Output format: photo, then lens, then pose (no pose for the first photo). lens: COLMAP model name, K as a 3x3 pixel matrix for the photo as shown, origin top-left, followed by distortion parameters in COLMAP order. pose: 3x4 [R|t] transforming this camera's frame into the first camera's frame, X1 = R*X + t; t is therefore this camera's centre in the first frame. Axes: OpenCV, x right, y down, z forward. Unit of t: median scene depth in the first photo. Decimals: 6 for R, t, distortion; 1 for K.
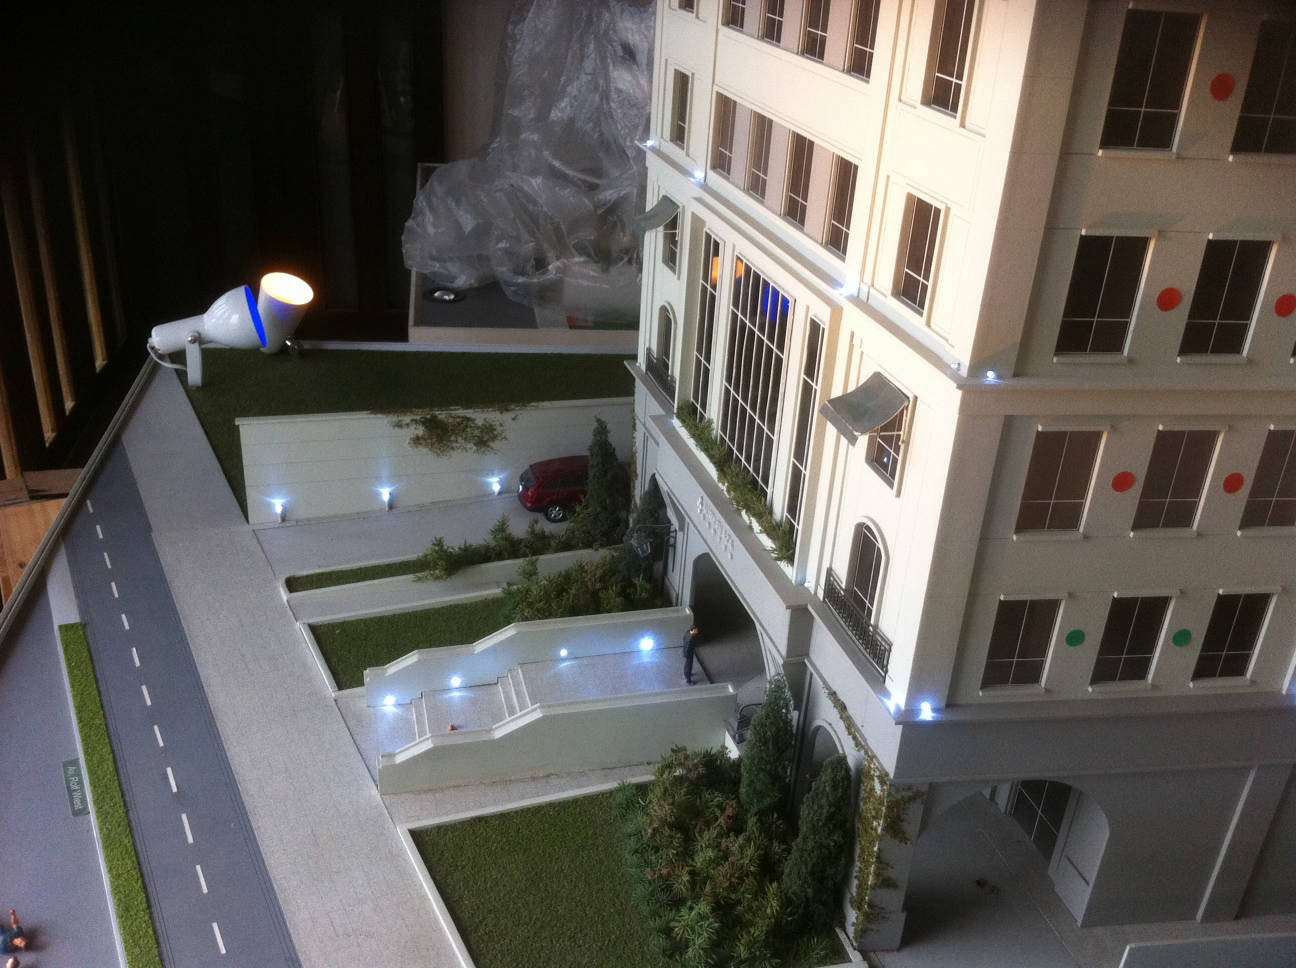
lens RADIAL K [[1244.0, 0, 648.0], [0, 1244.0, 484.0], [0, 0, 1]] dist [0.072606, -0.196032]
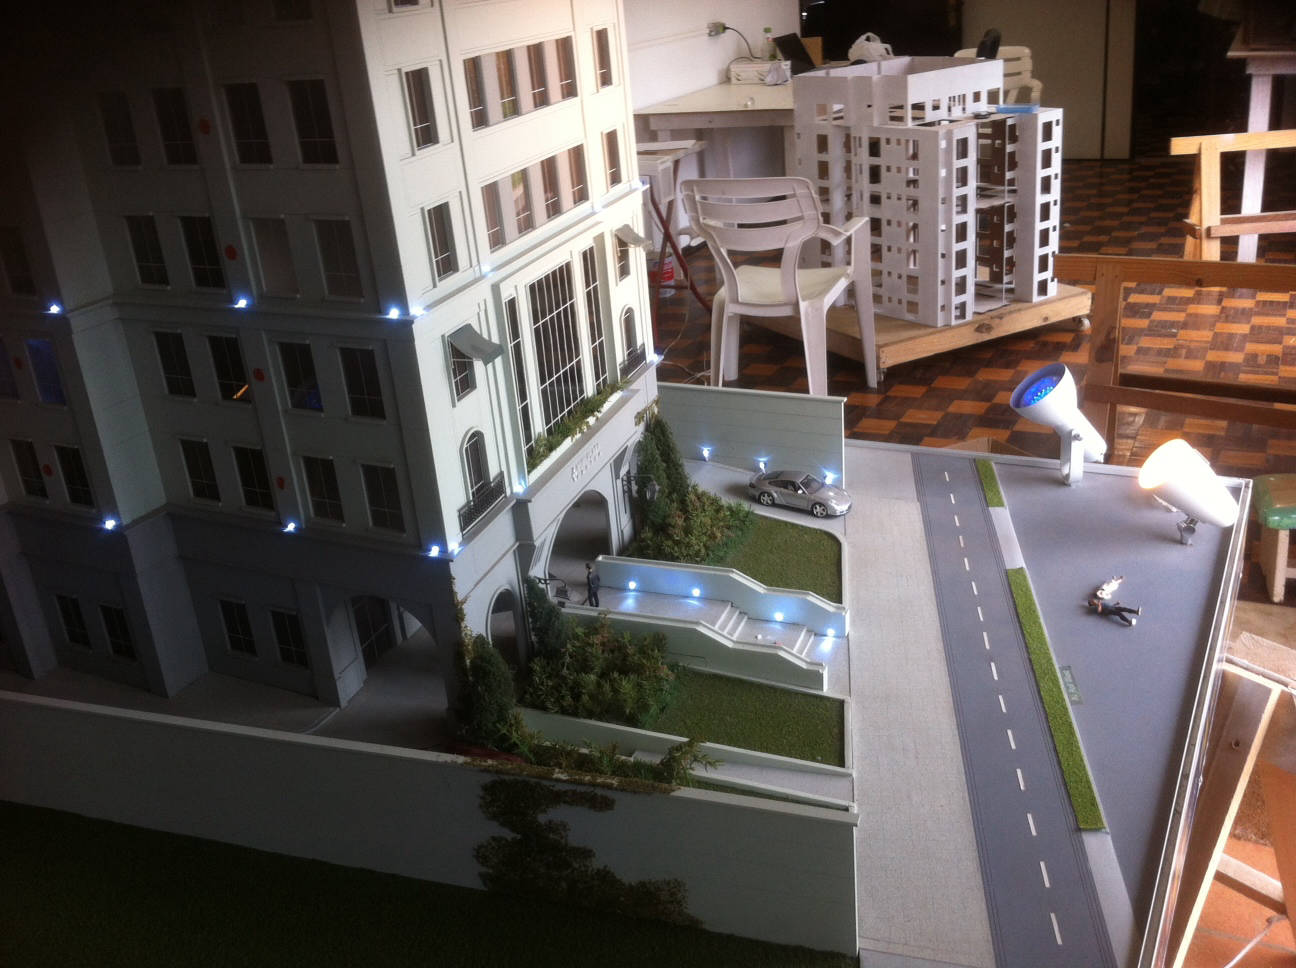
lens RADIAL K [[1244.0, 0, 648.0], [0, 1244.0, 484.0], [0, 0, 1]] dist [0.072606, -0.196032]
pose [[-0.813688, -0.206061, 0.543554, -0.814027], [0.302965, 0.647695, 0.699073, -0.961963], [-0.496109, 0.733505, -0.464592, 1.775576]]
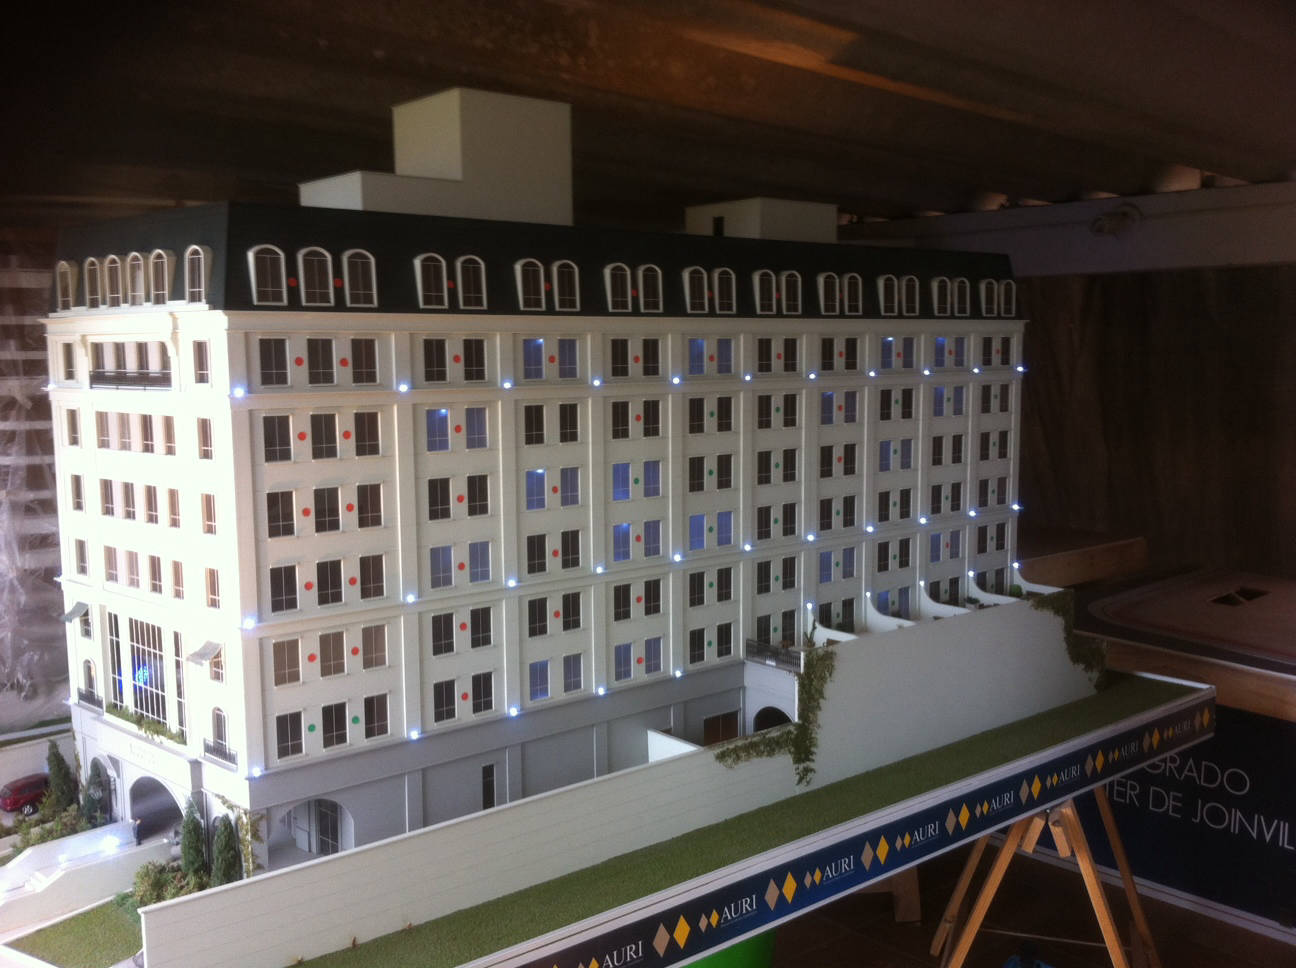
lens RADIAL K [[1244.0, 0, 648.0], [0, 1244.0, 484.0], [0, 0, 1]] dist [0.072606, -0.196032]
pose [[0.850664, -0.128594, 0.509739, -0.240492], [0.290661, 0.922986, -0.252216, 0.411220], [-0.438049, 0.362712, 0.822528, -1.239813]]
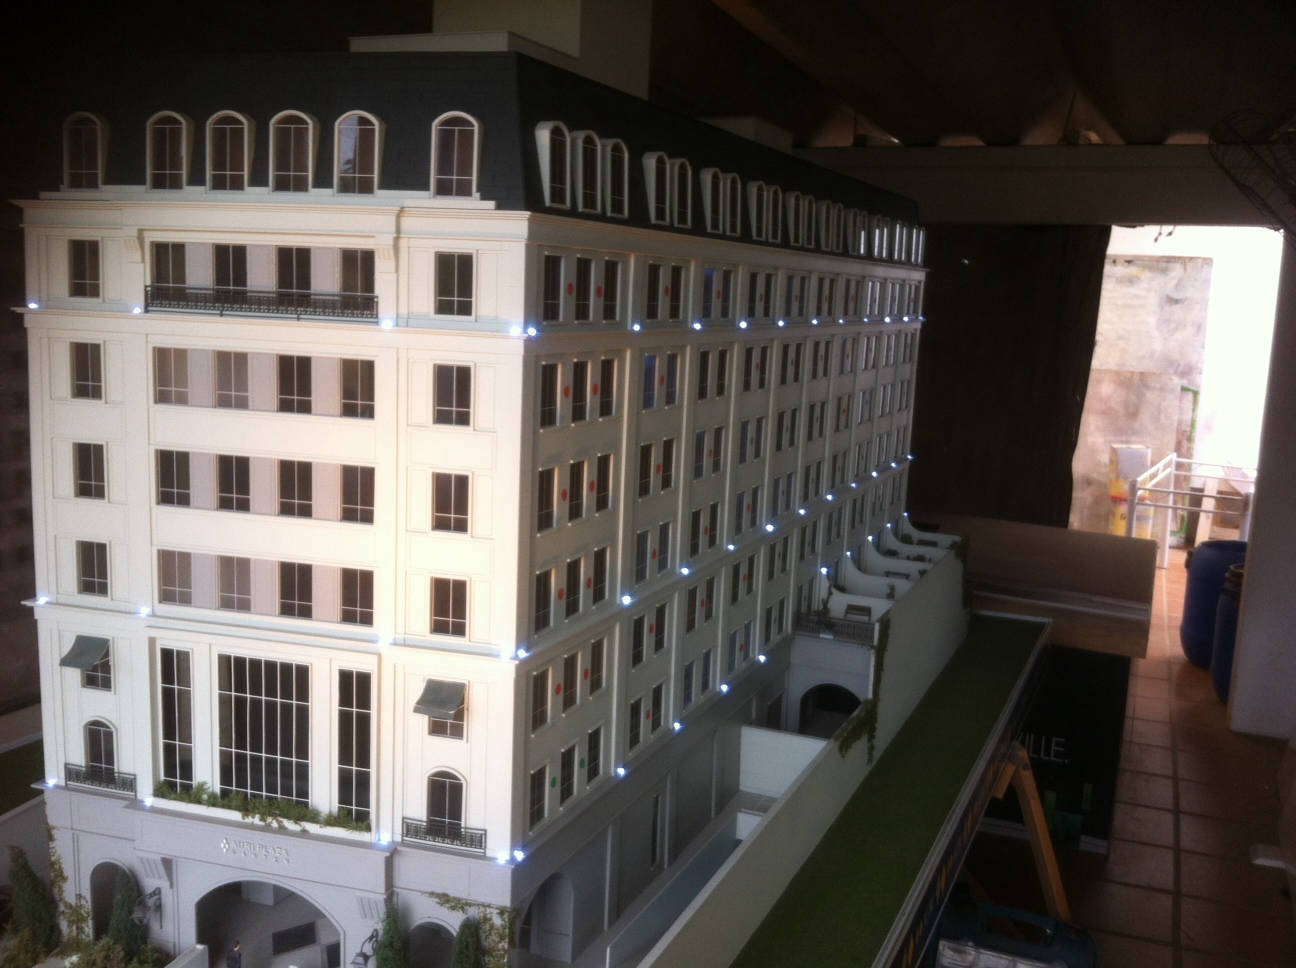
lens RADIAL K [[1255.9, 0, 648.0], [0, 1255.9, 484.0], [0, 0, 1]] dist [0.126090, -0.308433]
pose [[0.537202, -0.175523, 0.824988, -0.865908], [0.377631, 0.924650, -0.049173, -0.115080], [-0.754194, 0.337957, 0.563007, -0.246701]]
